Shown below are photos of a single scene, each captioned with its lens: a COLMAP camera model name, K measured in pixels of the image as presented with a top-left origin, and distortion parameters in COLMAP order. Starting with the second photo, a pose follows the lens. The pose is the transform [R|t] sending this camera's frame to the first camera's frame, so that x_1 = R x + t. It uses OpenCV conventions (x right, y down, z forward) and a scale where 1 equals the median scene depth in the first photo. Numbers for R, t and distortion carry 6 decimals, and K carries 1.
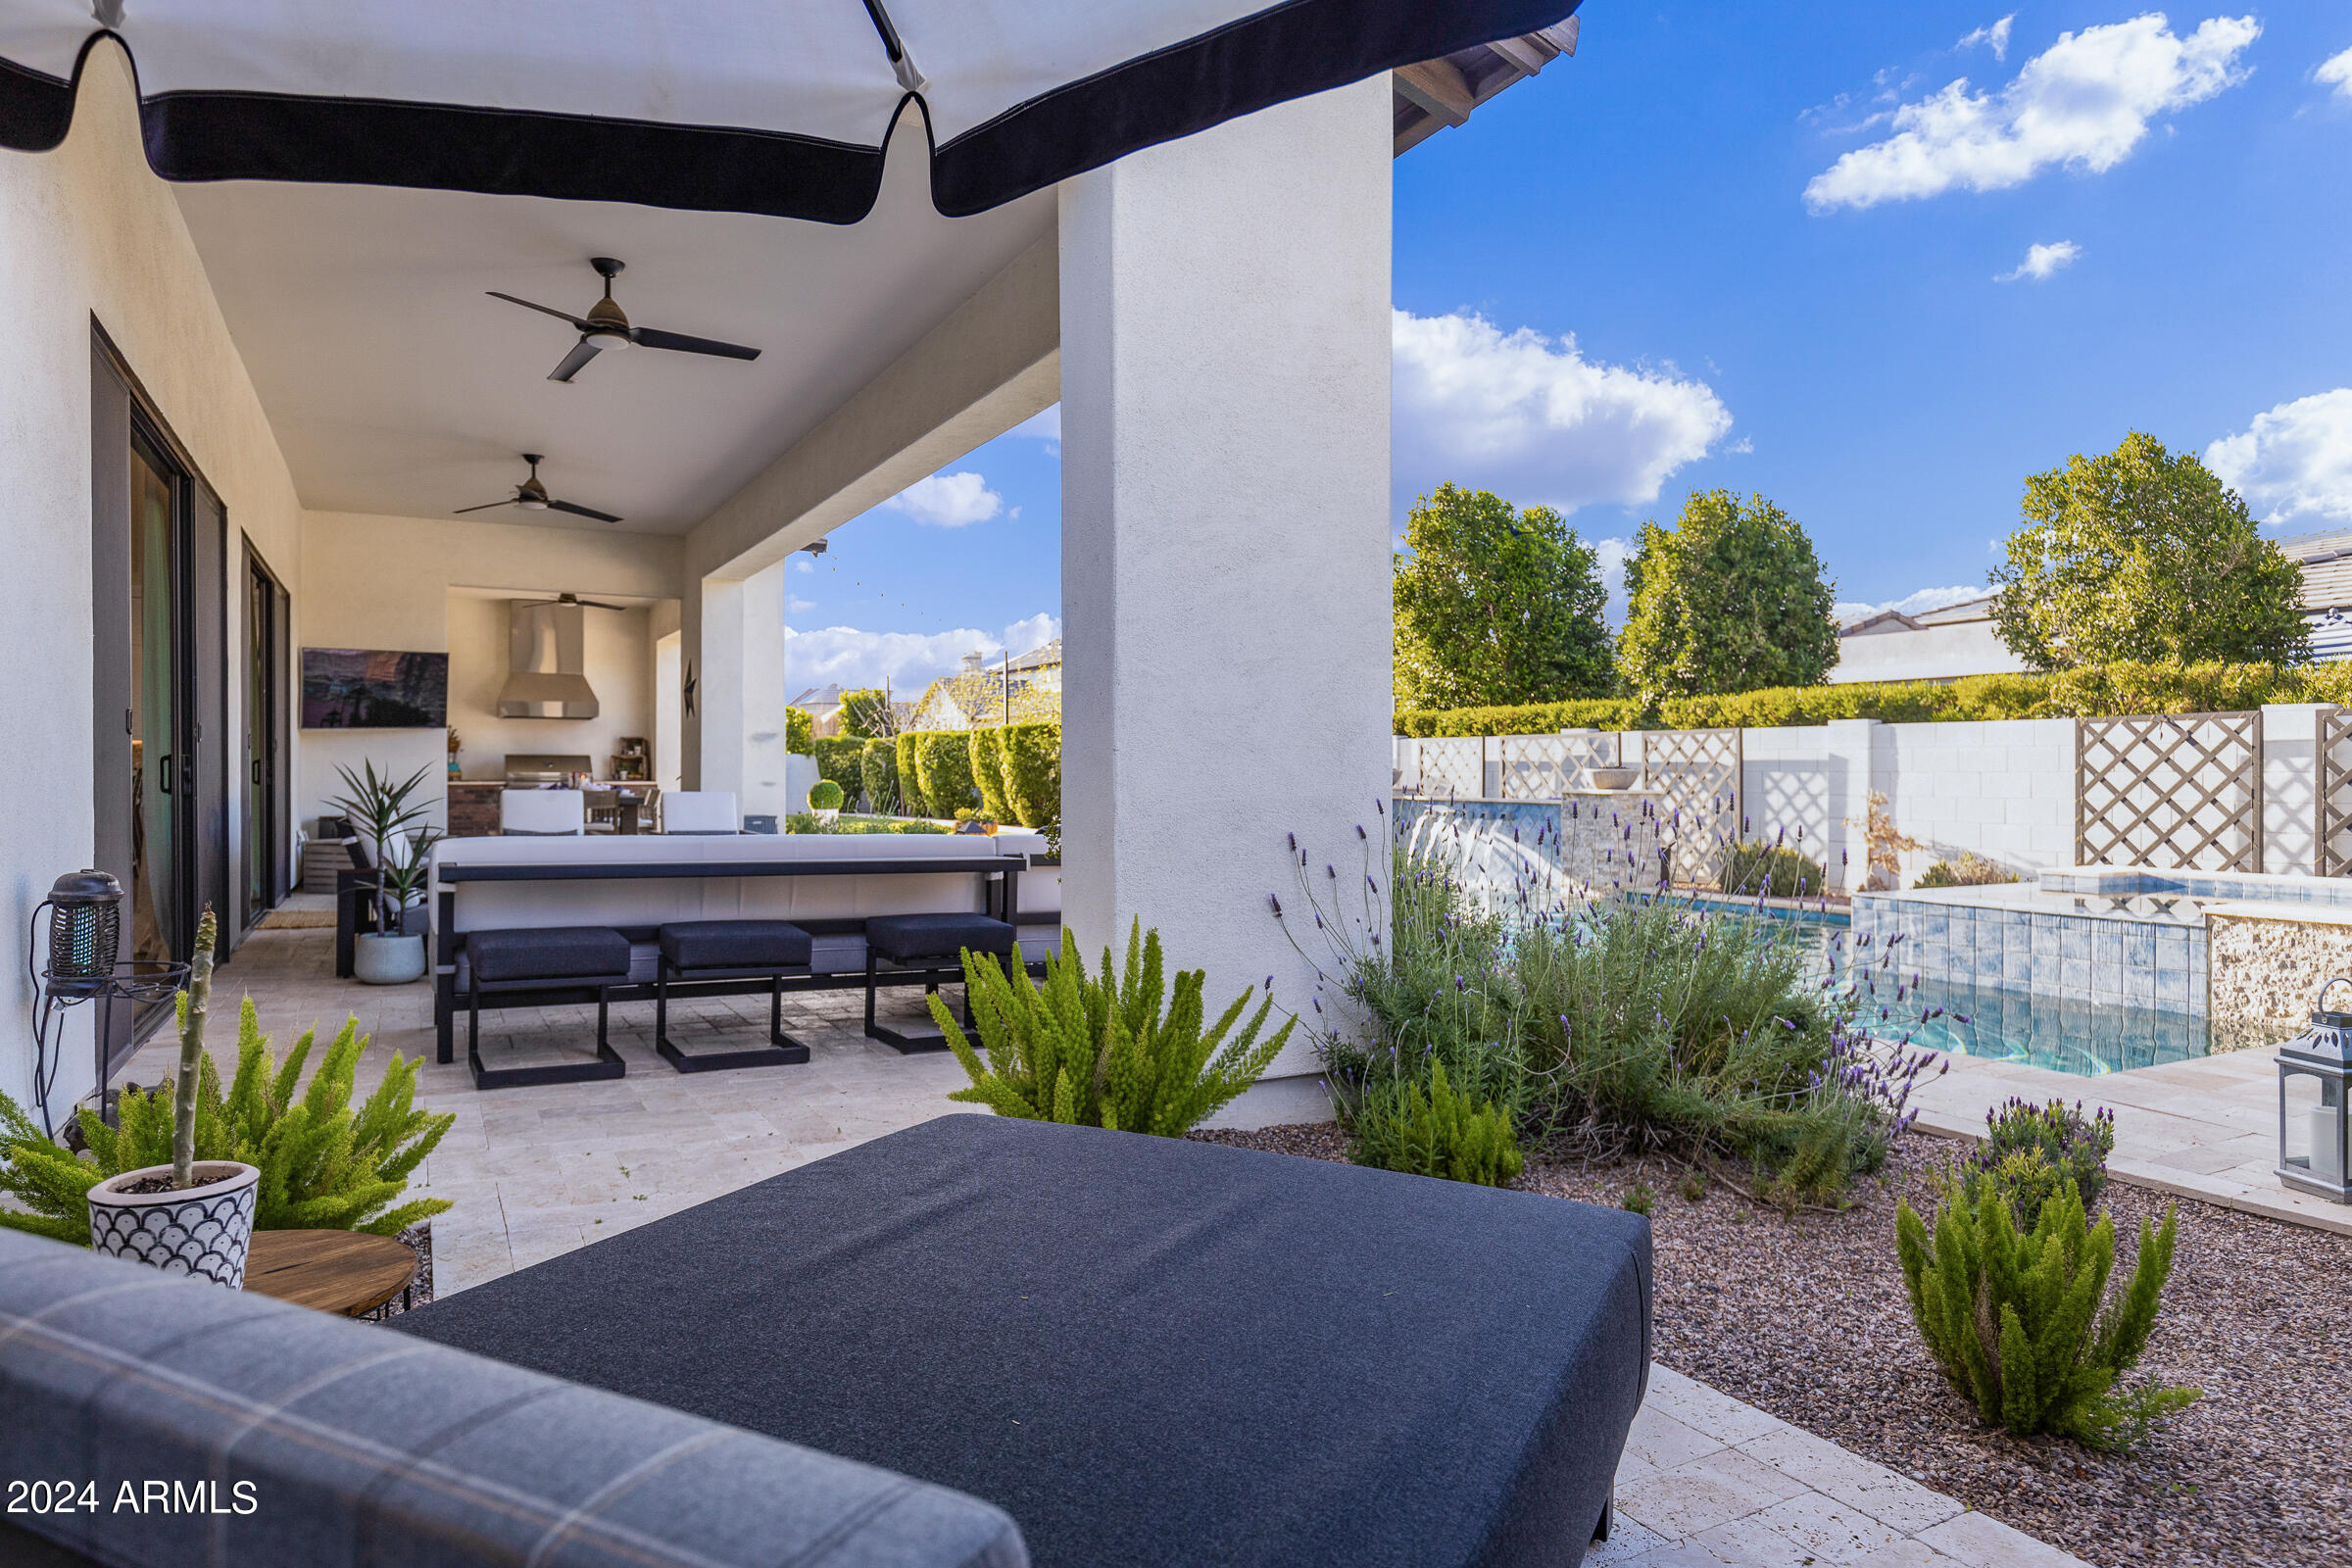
lens RADIAL K [[1390.0, 0, 1176.0], [0, 1390.0, 784.0], [0, 0, 1]] dist [0.000114, -0.002737]
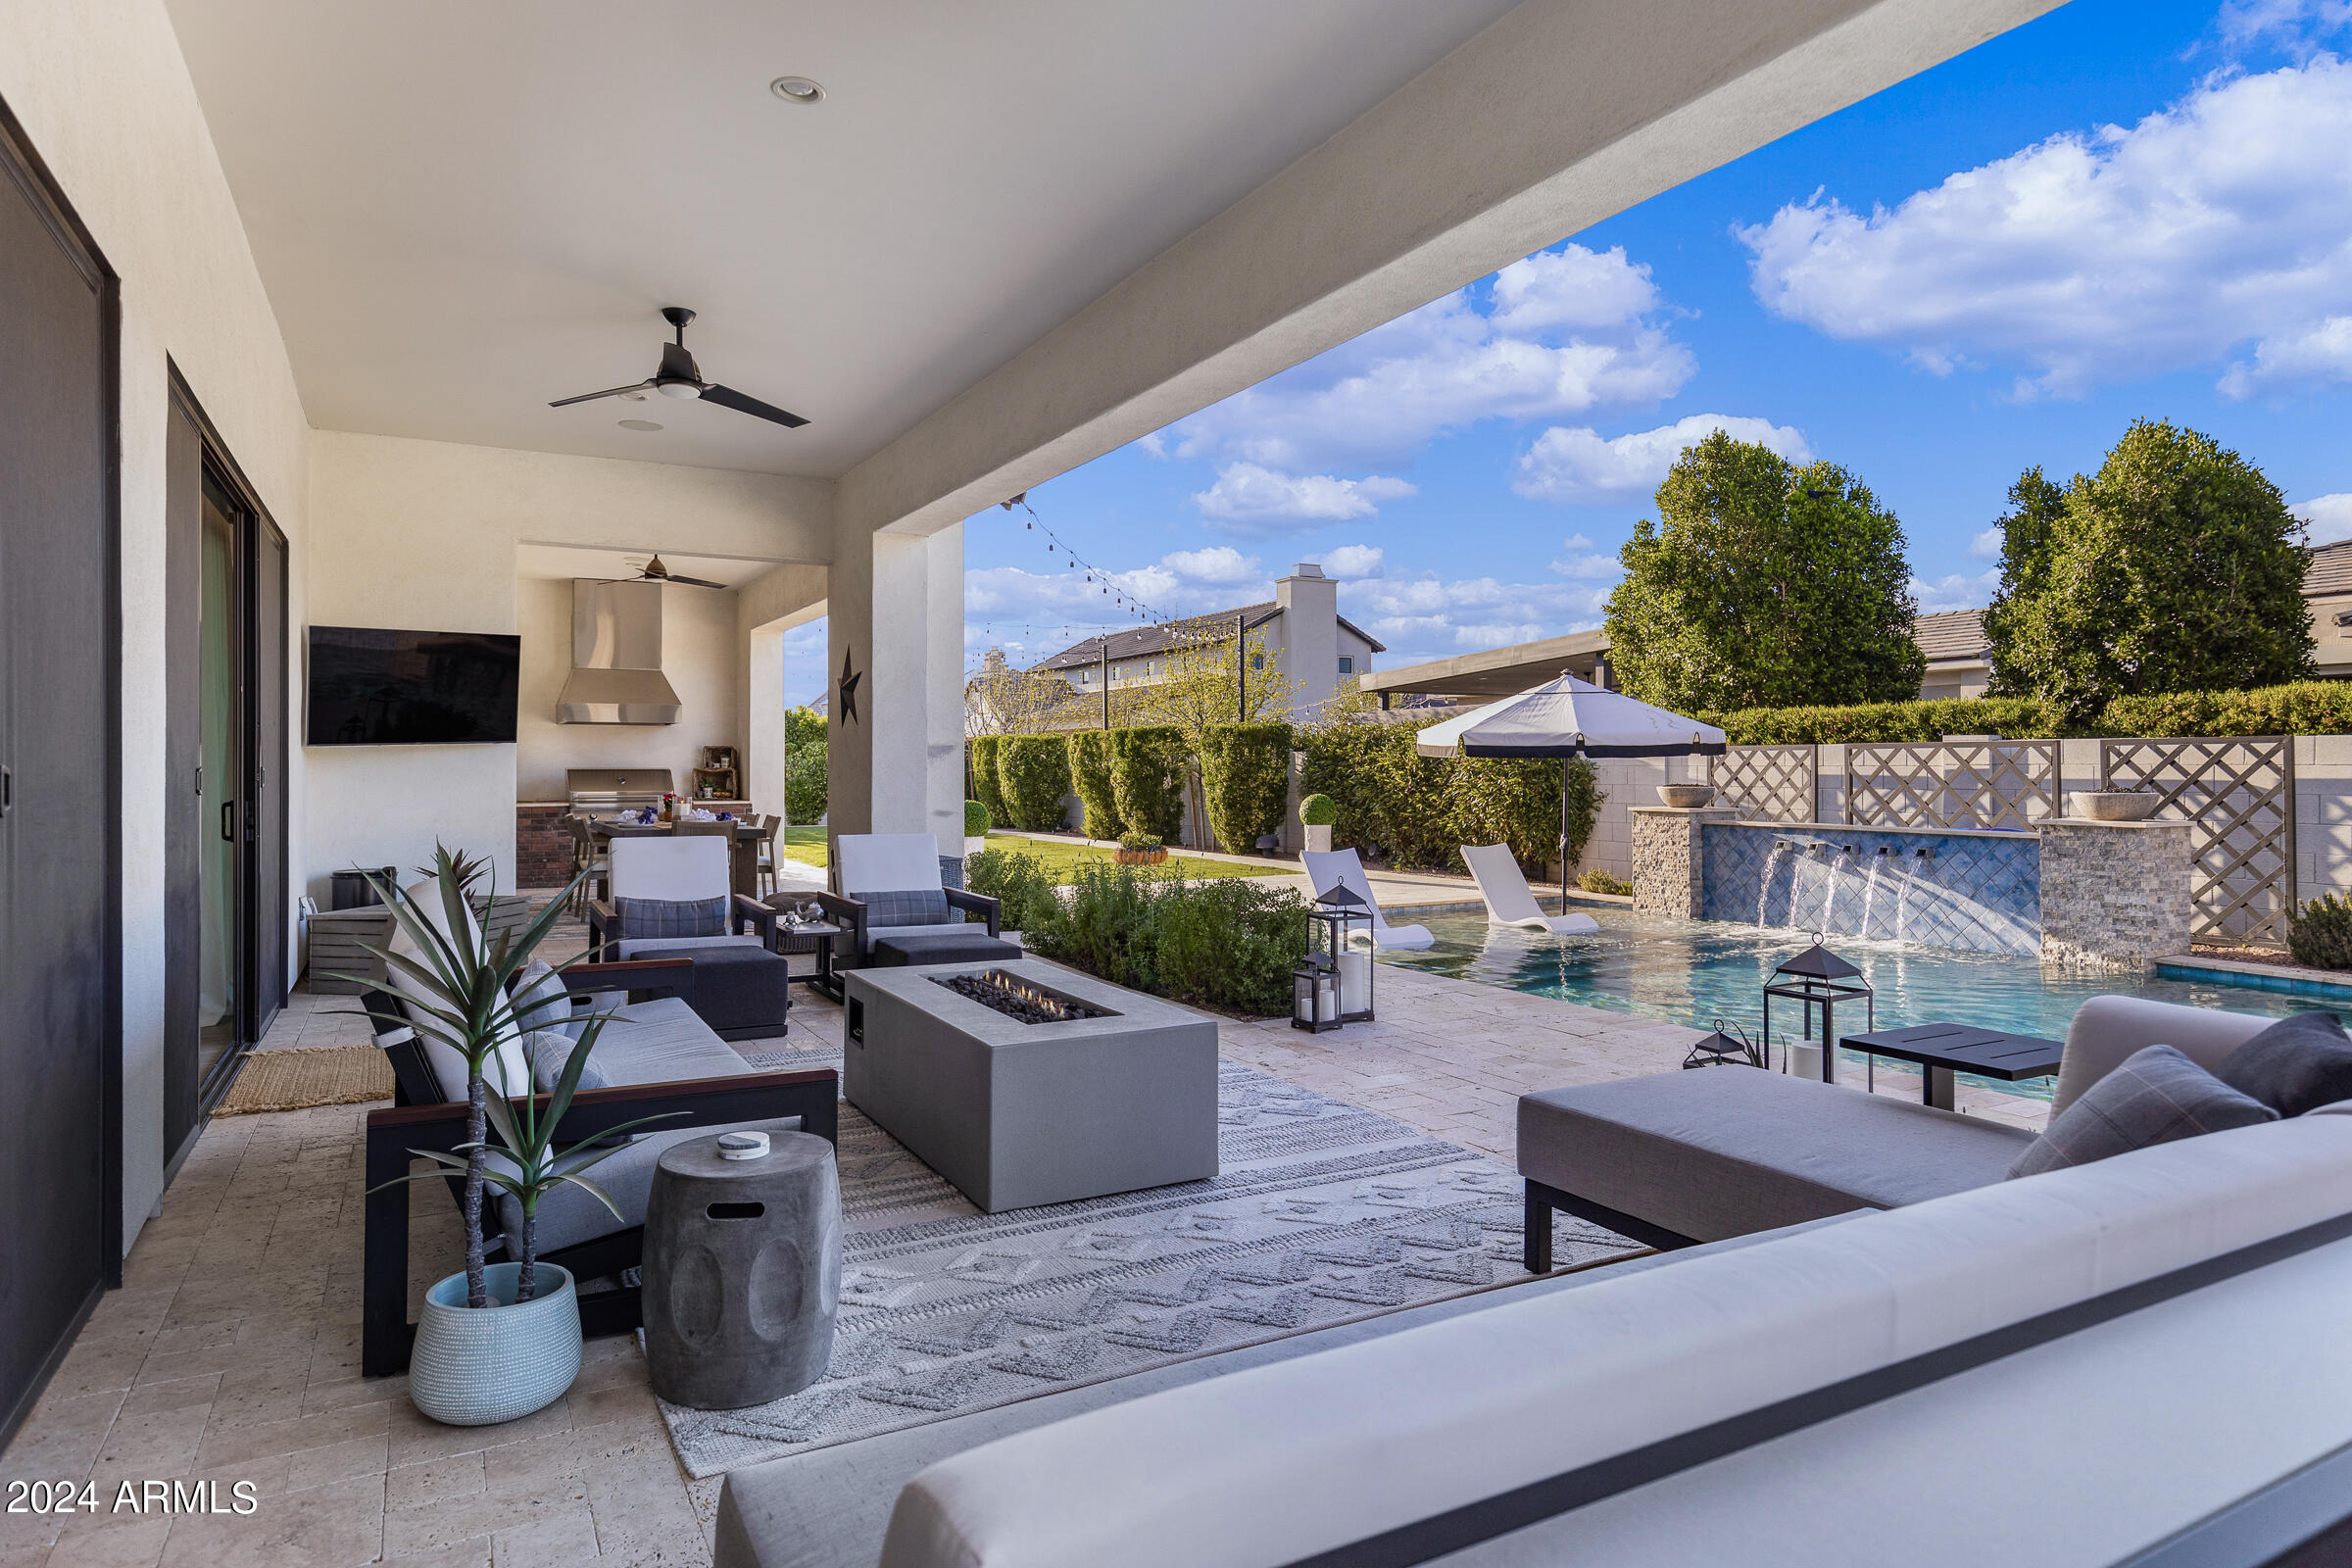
lens RADIAL K [[1320.7, 0, 1180.1], [0, 1320.7, 773.0], [0, 0, 1]] dist [0.000975, 0.001201]
pose [[0.999889, -0.003585, 0.014488, -0.166016], [0.003657, 0.999981, -0.004950, -0.016768], [-0.014470, 0.005003, 0.999883, 0.272716]]
